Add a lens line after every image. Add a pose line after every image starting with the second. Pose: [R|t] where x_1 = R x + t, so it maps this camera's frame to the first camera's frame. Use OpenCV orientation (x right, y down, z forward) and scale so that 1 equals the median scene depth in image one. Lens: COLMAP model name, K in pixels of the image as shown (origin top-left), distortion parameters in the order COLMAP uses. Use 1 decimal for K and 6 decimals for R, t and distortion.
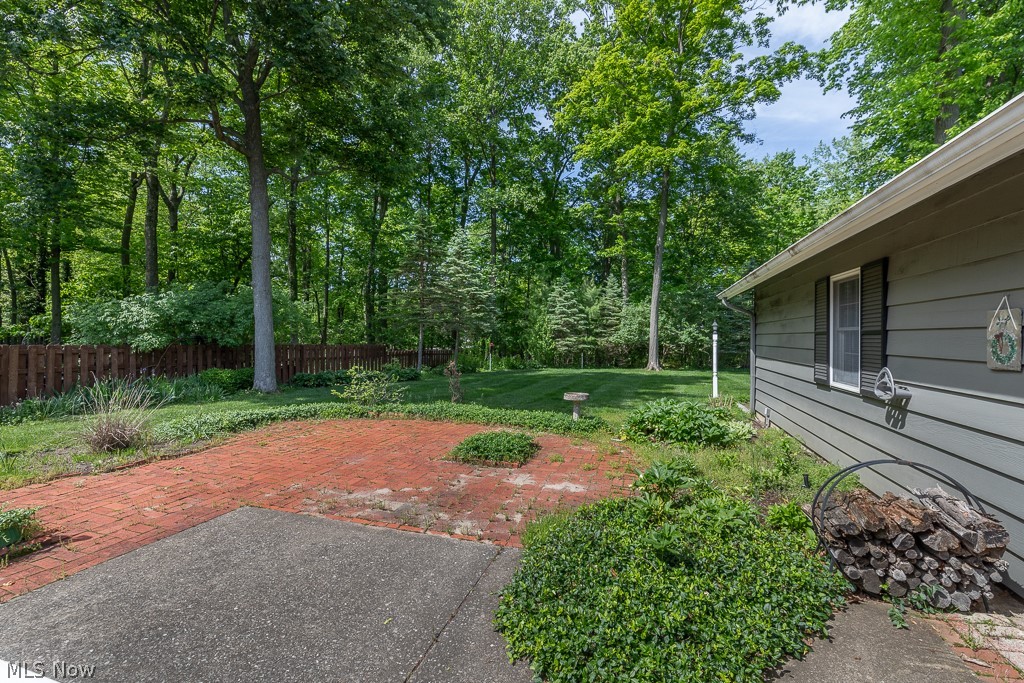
lens RADIAL K [[447.8, 0, 512.1], [0, 447.8, 333.6], [0, 0, 1]] dist [0.000204, -0.000045]
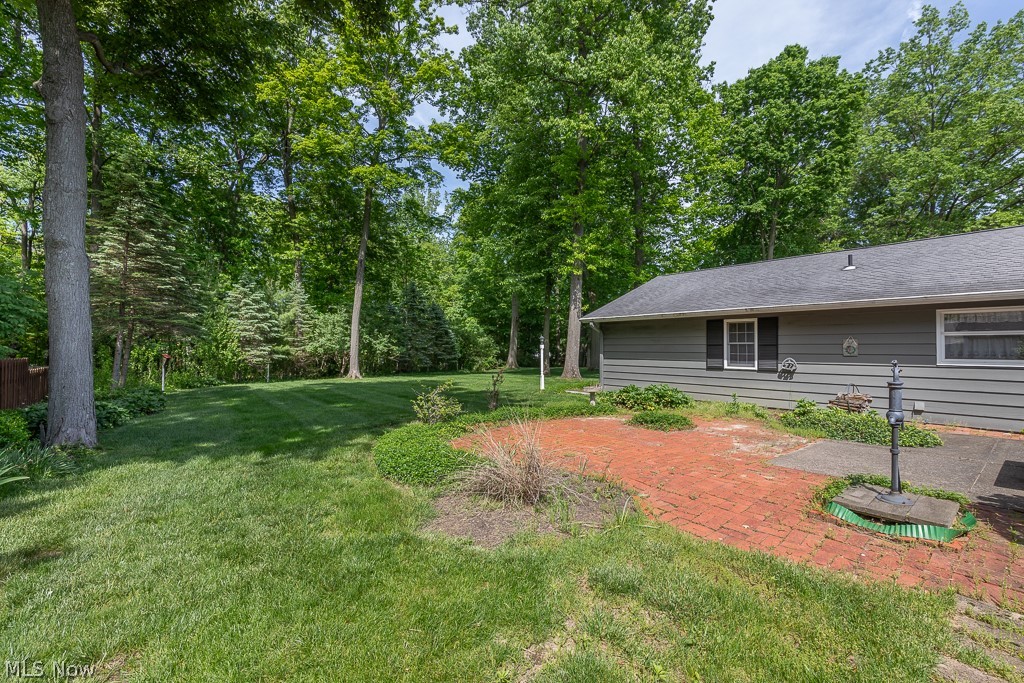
lens RADIAL K [[447.8, 0, 512.1], [0, 447.8, 333.6], [0, 0, 1]] dist [0.000204, -0.000045]
pose [[0.557850, 0.033573, 0.829263, -0.333571], [-0.013372, 0.999415, -0.031467, 0.004862], [-0.829834, 0.006465, 0.557973, 0.121245]]
